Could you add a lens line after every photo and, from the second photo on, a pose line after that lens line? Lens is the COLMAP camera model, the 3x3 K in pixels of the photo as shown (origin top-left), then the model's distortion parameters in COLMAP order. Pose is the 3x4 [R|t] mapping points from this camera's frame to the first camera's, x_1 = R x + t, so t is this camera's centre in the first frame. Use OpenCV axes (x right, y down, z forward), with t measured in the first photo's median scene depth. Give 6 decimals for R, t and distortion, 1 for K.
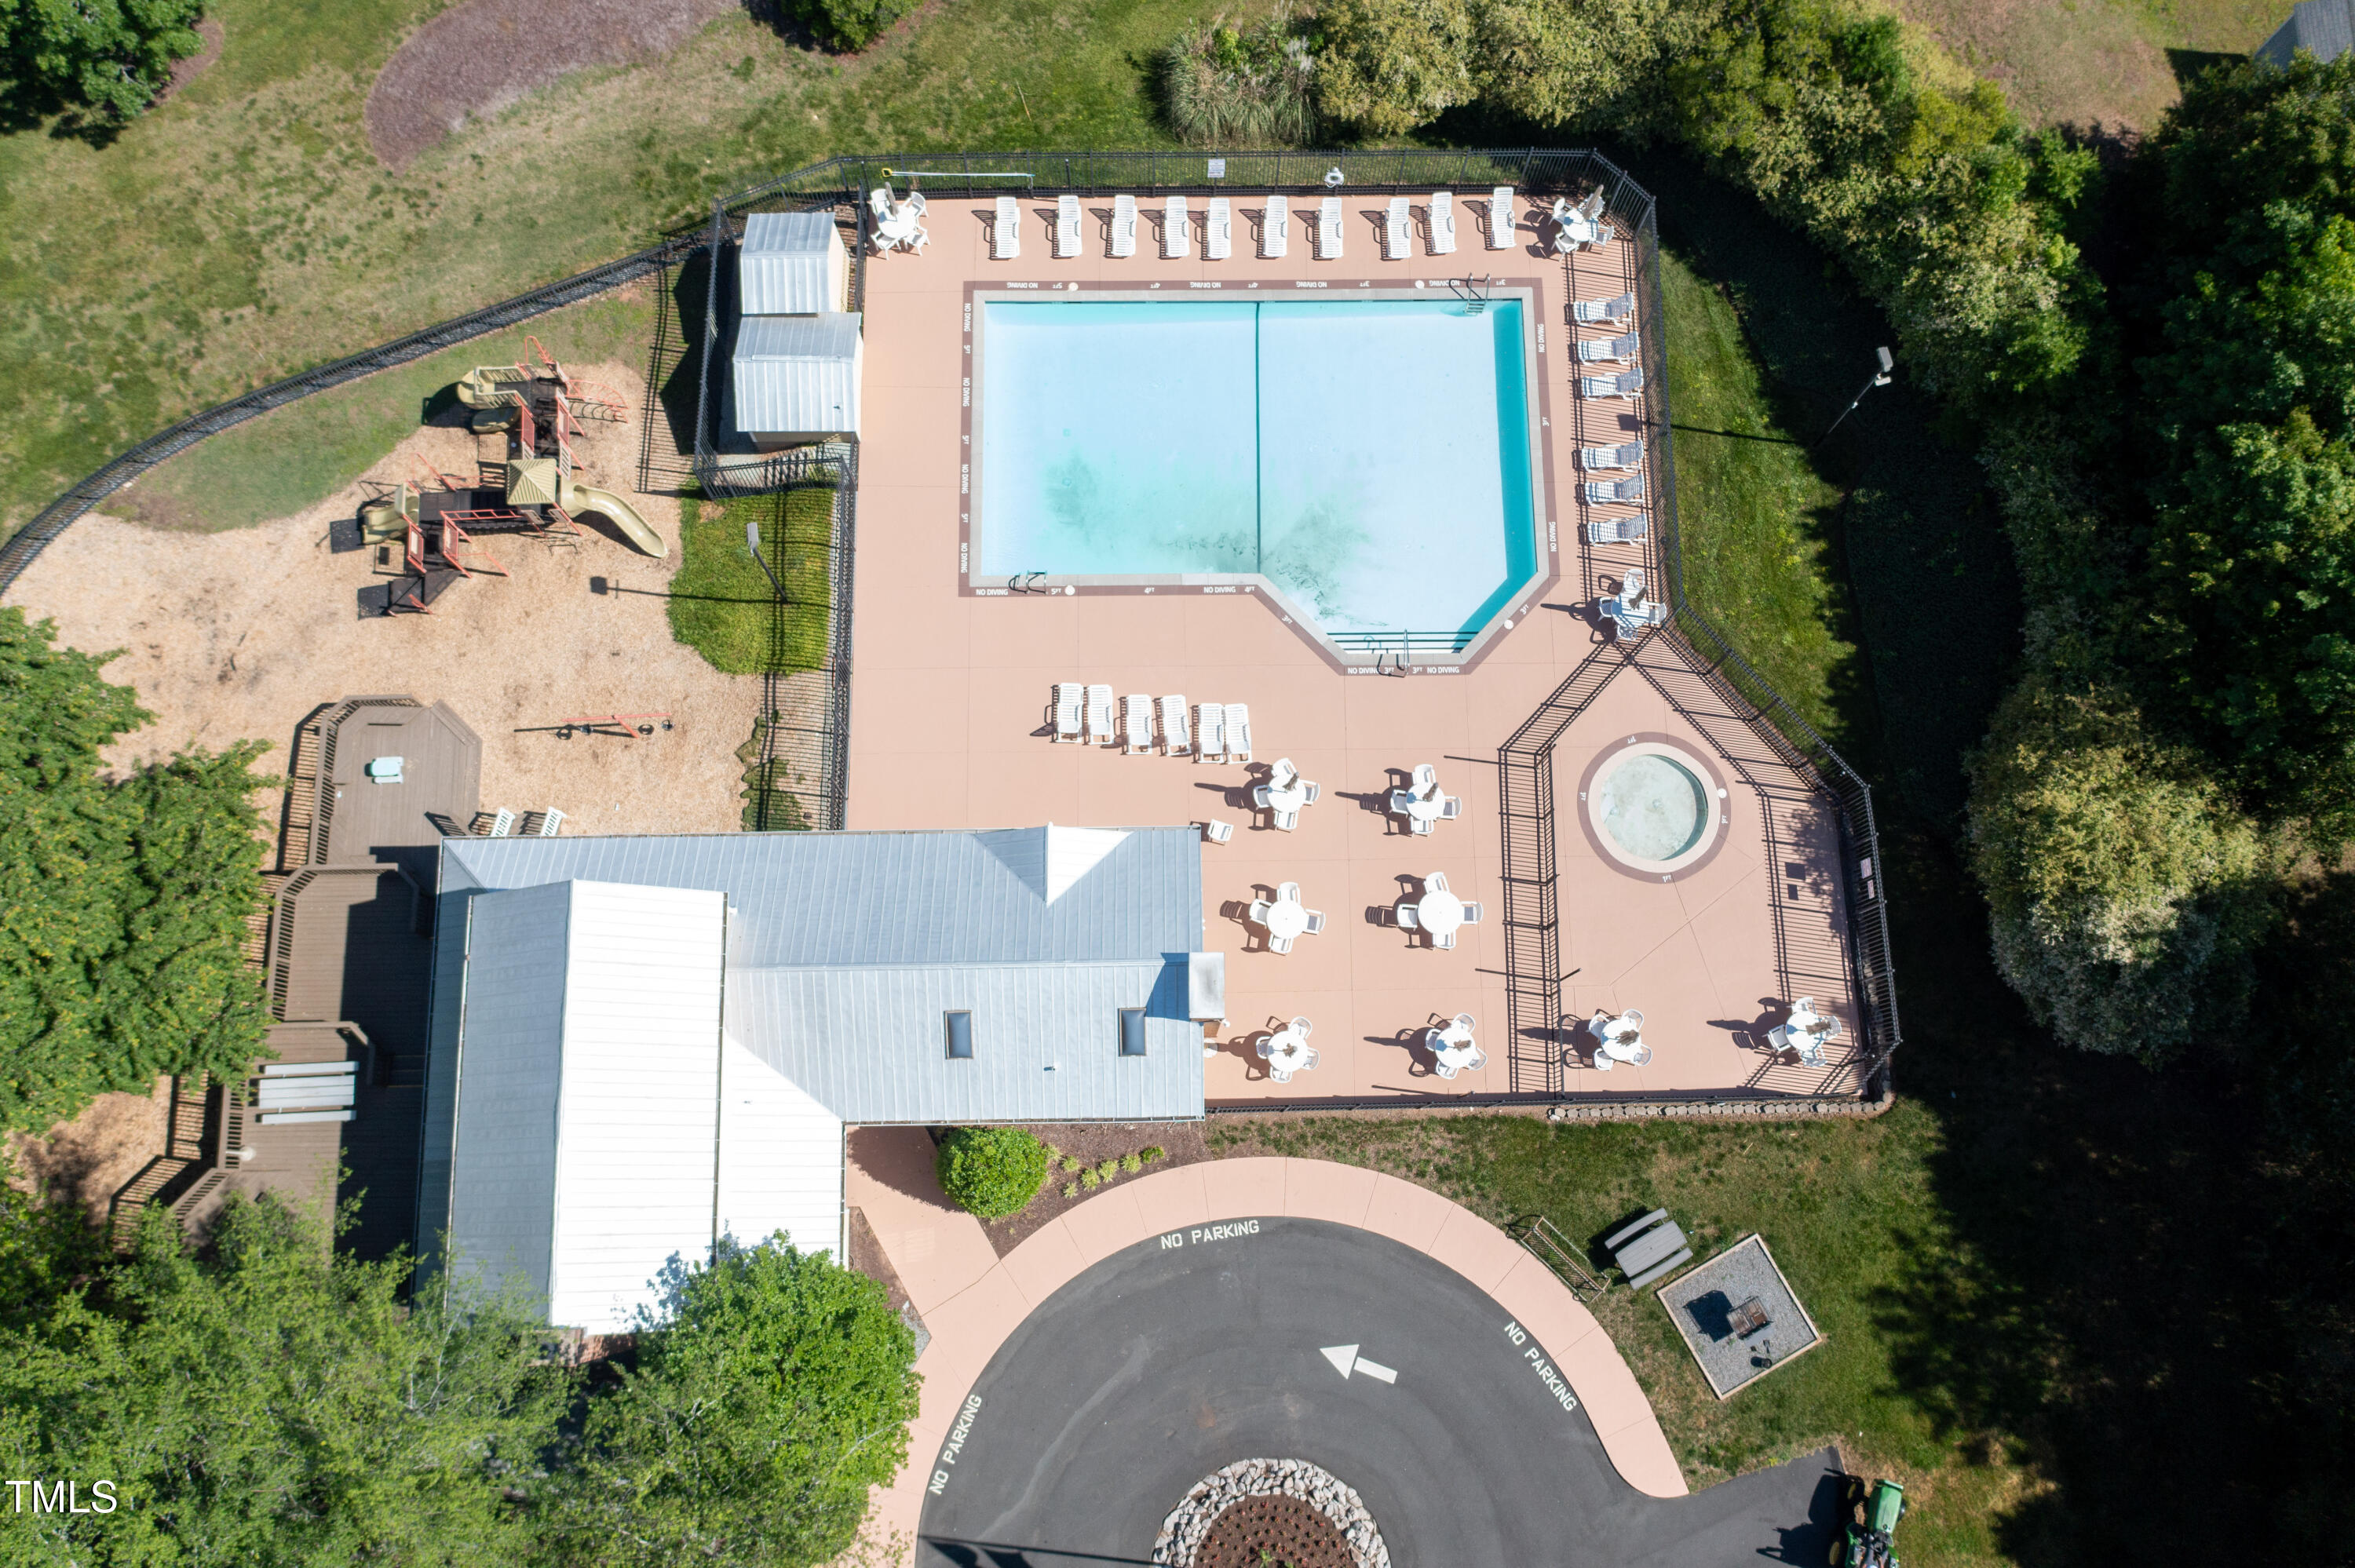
lens RADIAL K [[1855.8, 0, 1185.0], [0, 1855.8, 781.3], [0, 0, 1]] dist [-0.009732, 0.003031]
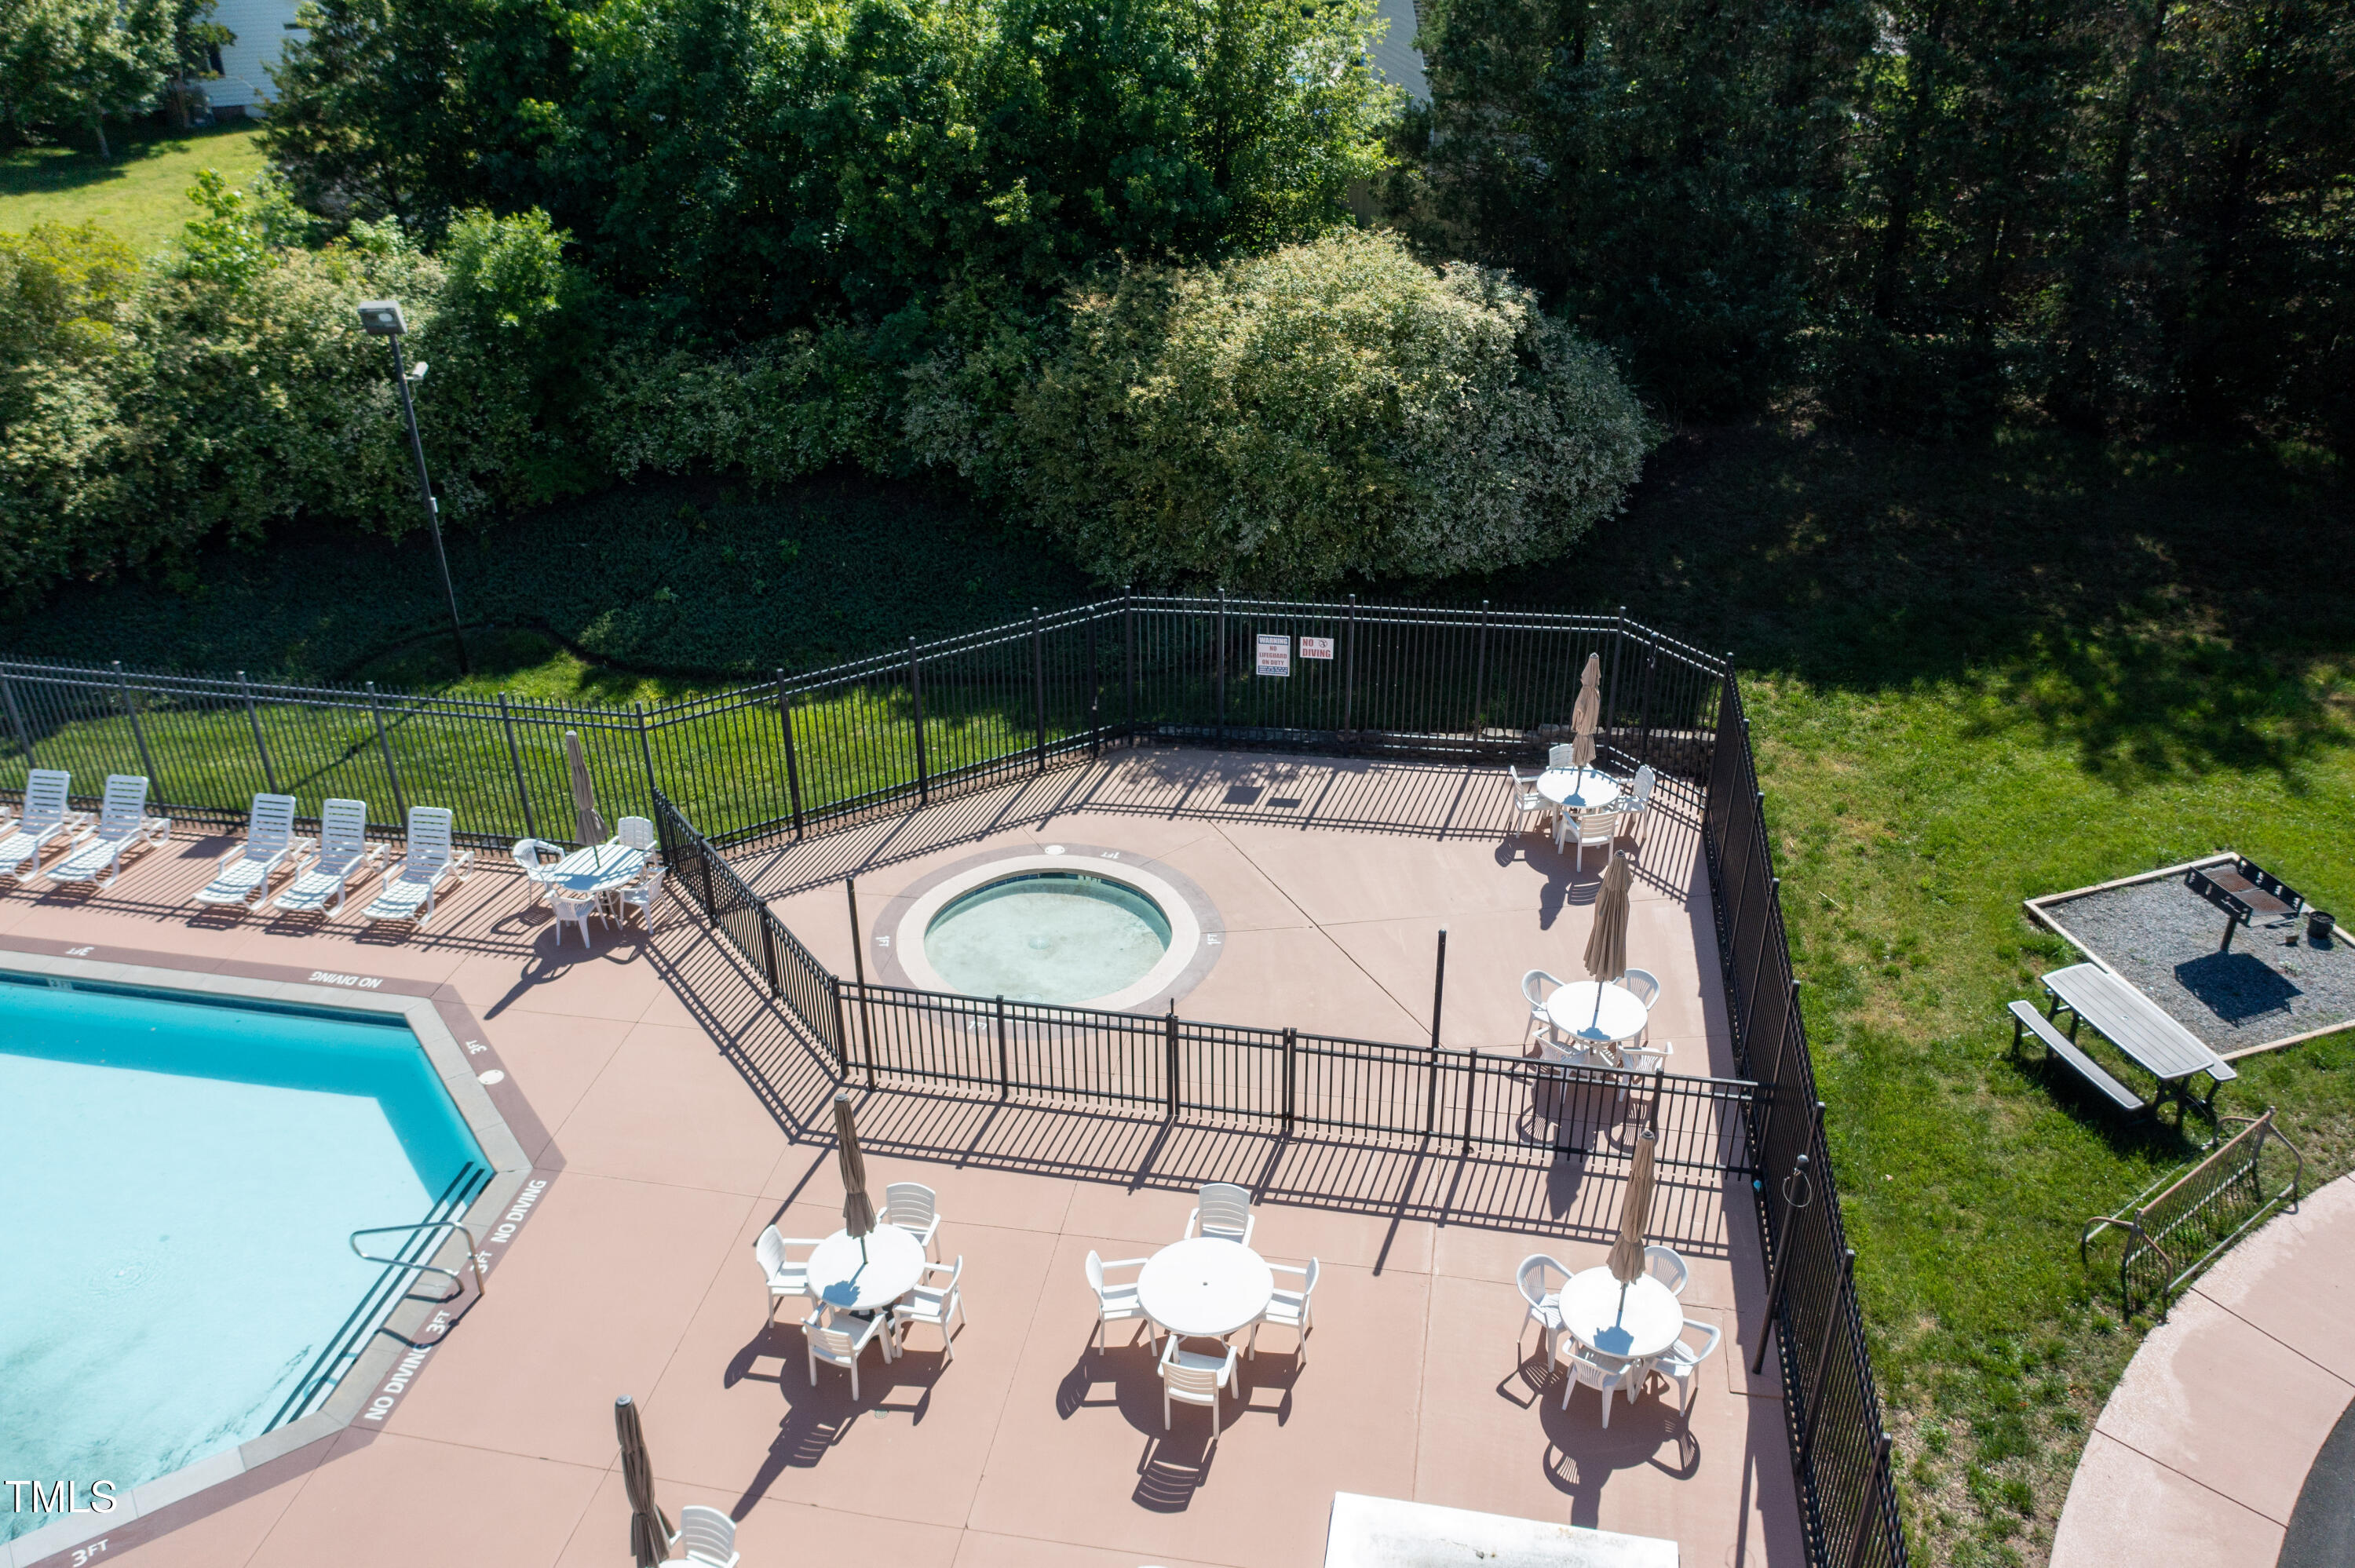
lens RADIAL K [[1855.8, 0, 1185.0], [0, 1855.8, 781.3], [0, 0, 1]] dist [-0.009732, 0.003031]
pose [[0.189230, -0.497552, 0.846542, -0.095128], [0.959071, 0.278600, -0.050638, 0.057077], [-0.210652, 0.821477, 0.529908, 0.725944]]
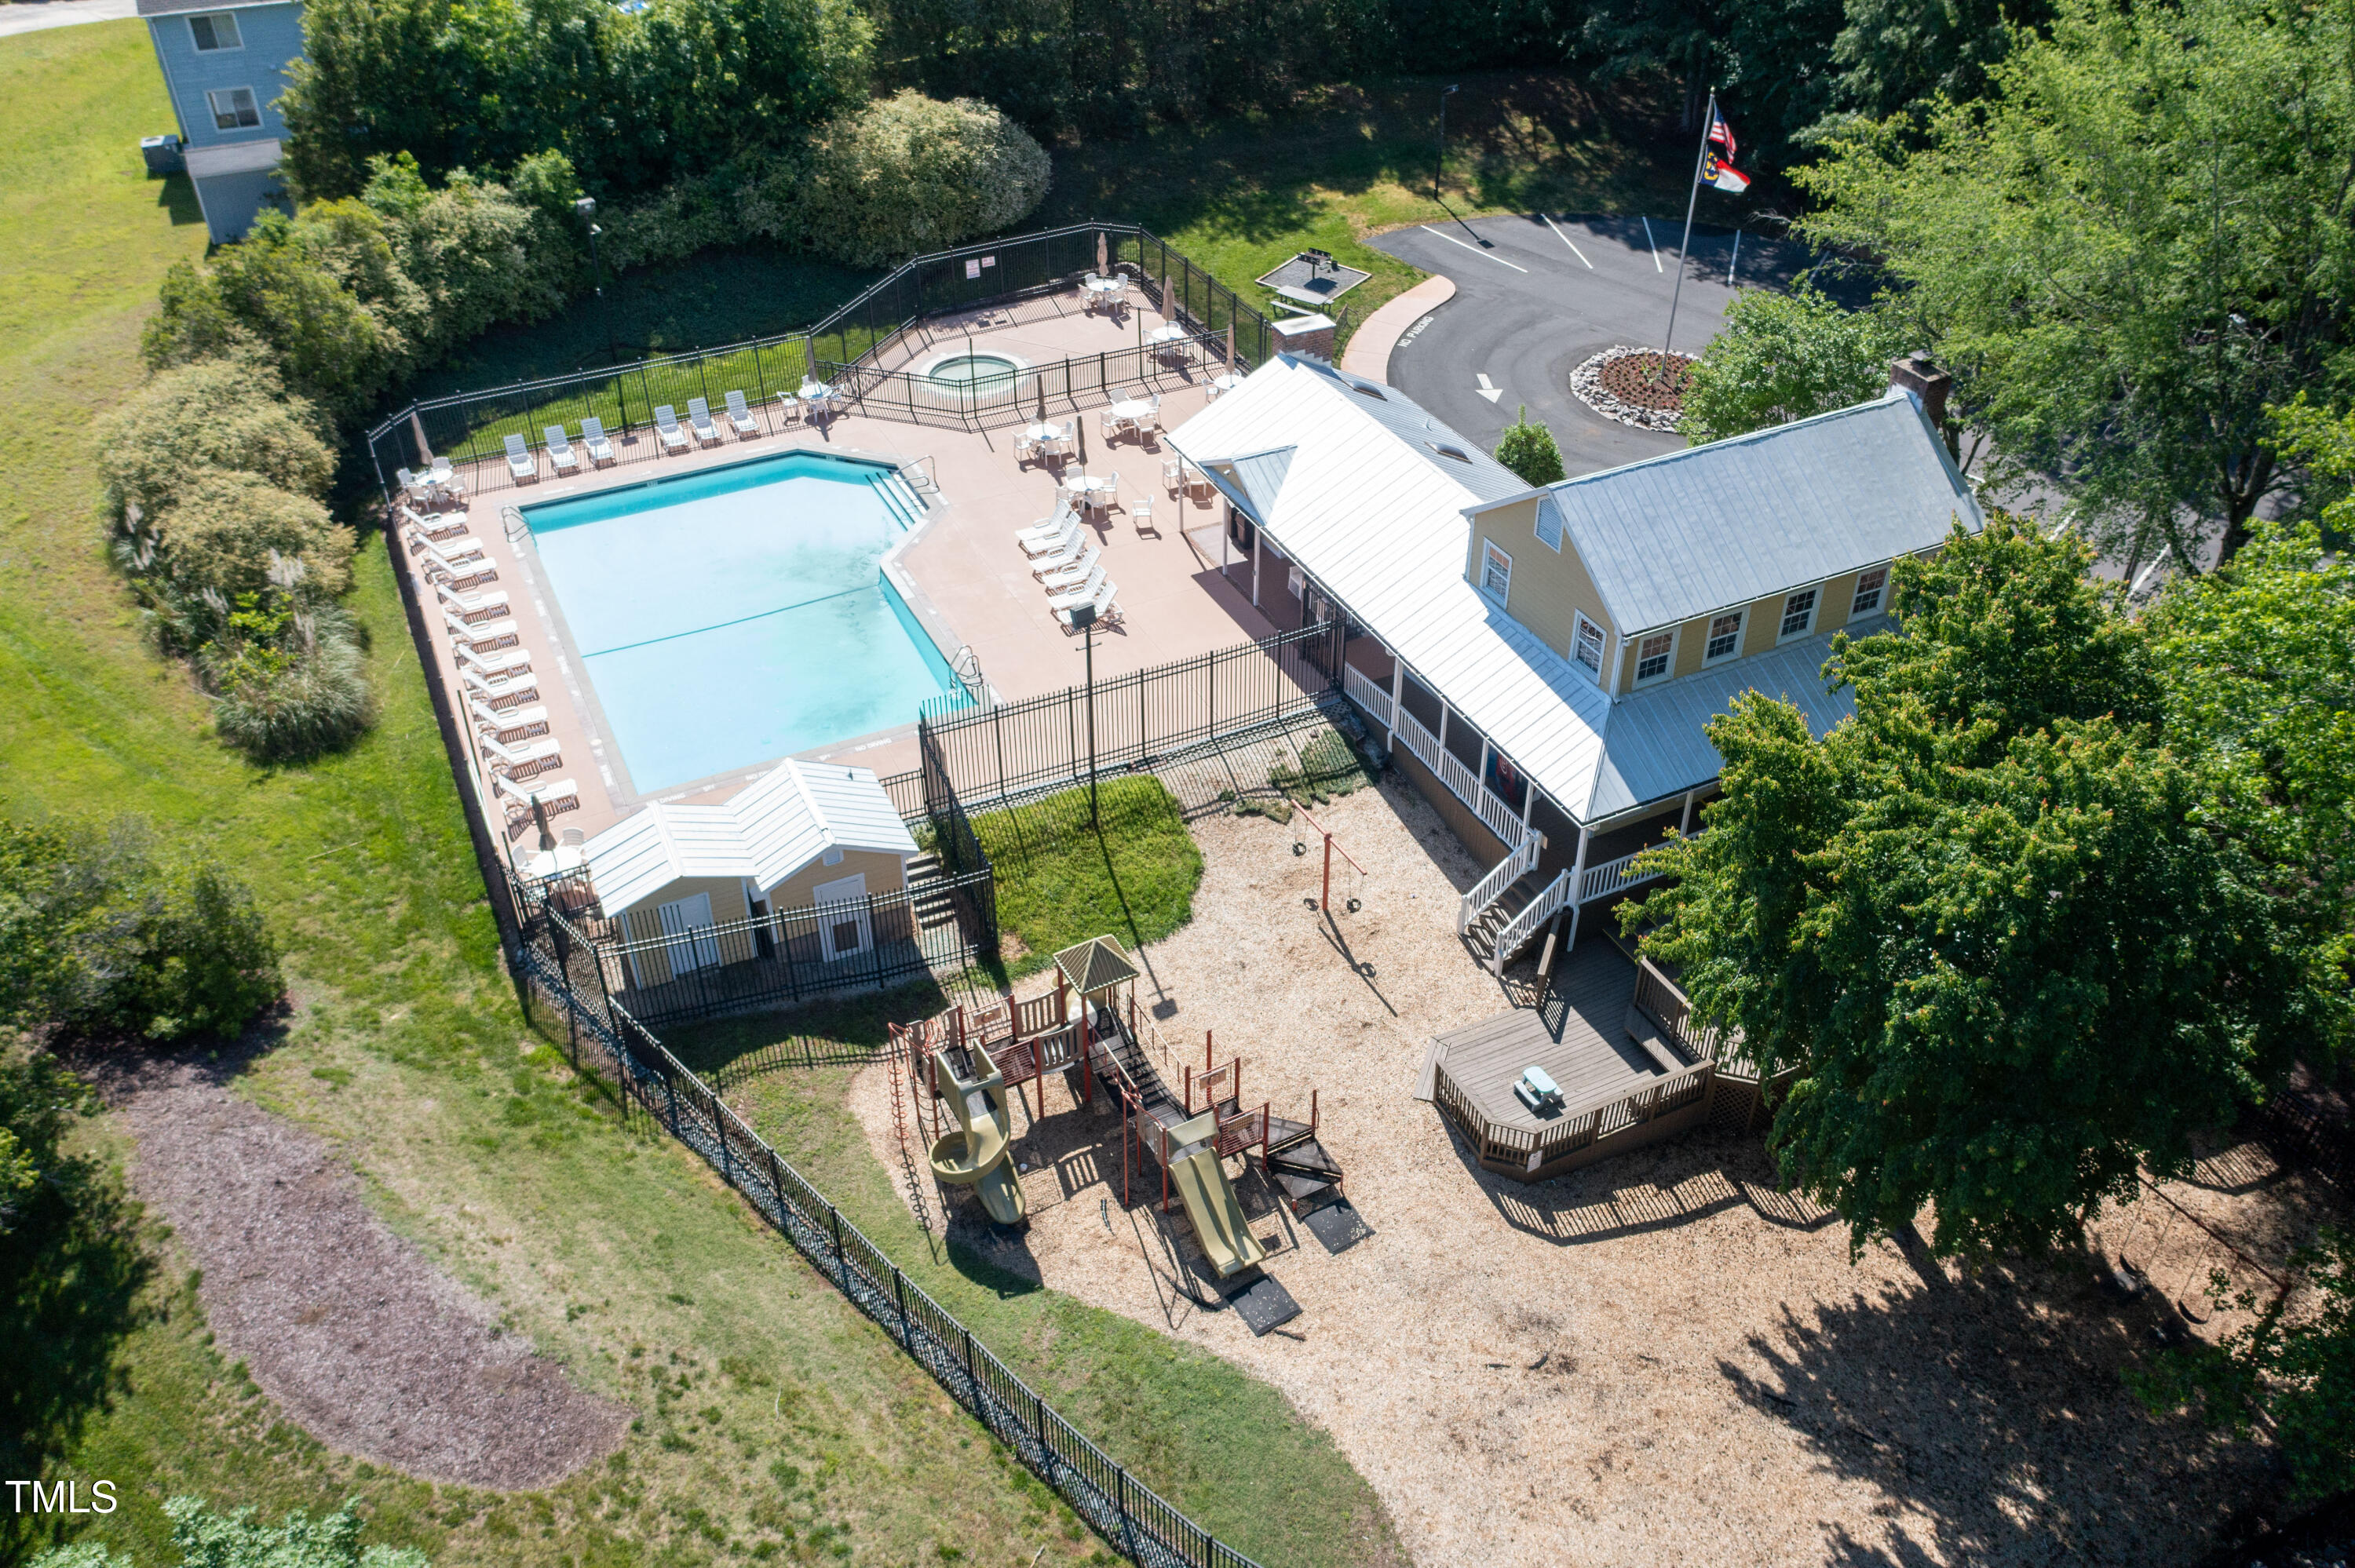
lens RADIAL K [[1880.4, 0, 1177.5], [0, 1880.4, 784.0], [0, 0, 1]] dist [-0.009083, 0.001851]
pose [[-0.422573, -0.547892, 0.721974, -0.825230], [0.883335, -0.070675, 0.463384, -0.450363], [-0.202858, 0.833558, 0.513837, 0.565066]]
